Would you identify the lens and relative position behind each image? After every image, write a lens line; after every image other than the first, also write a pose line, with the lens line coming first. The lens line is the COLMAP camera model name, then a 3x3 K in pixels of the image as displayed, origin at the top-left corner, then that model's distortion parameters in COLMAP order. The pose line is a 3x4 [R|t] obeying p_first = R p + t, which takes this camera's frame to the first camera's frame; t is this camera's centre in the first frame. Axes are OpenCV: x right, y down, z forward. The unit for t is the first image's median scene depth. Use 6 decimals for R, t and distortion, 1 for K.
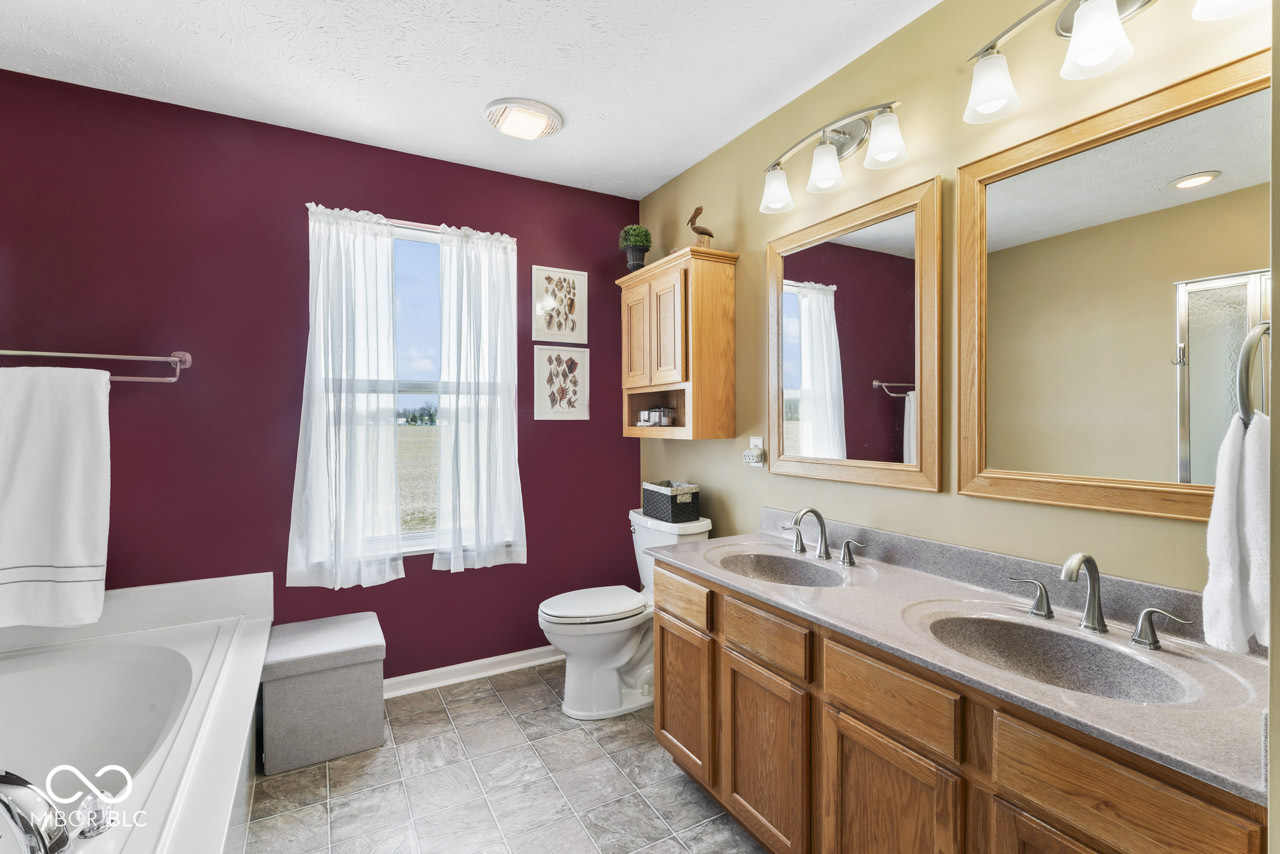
lens RADIAL K [[586.7, 0, 643.2], [0, 586.7, 423.0], [0, 0, 1]] dist [0.002503, 0.000216]
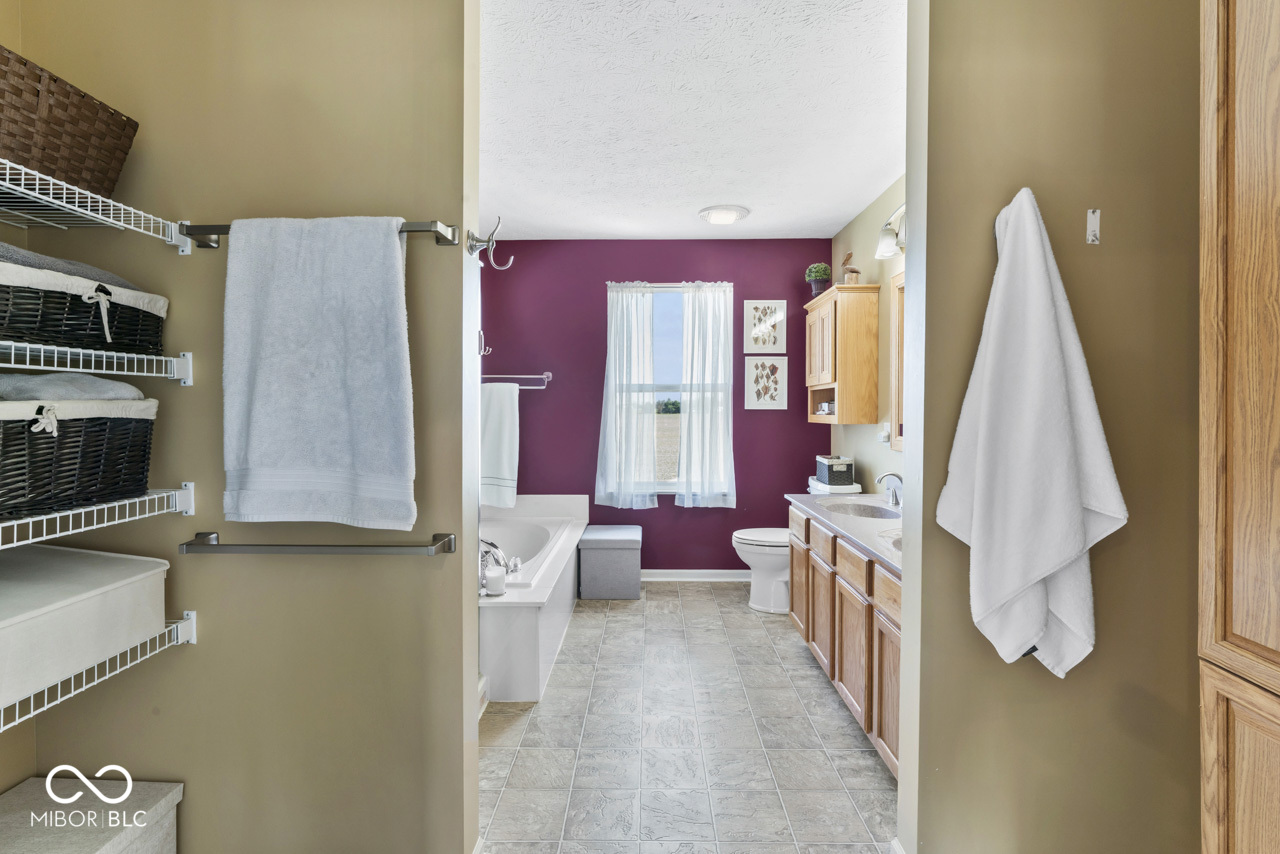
lens RADIAL K [[577.4, 0, 637.7], [0, 577.4, 418.7], [0, 0, 1]] dist [-0.001451, 0.000025]
pose [[0.865198, 0.013893, -0.501237, 0.329151], [-0.008164, 0.999874, 0.013621, 0.000693], [0.501363, -0.007693, 0.865203, -0.382153]]
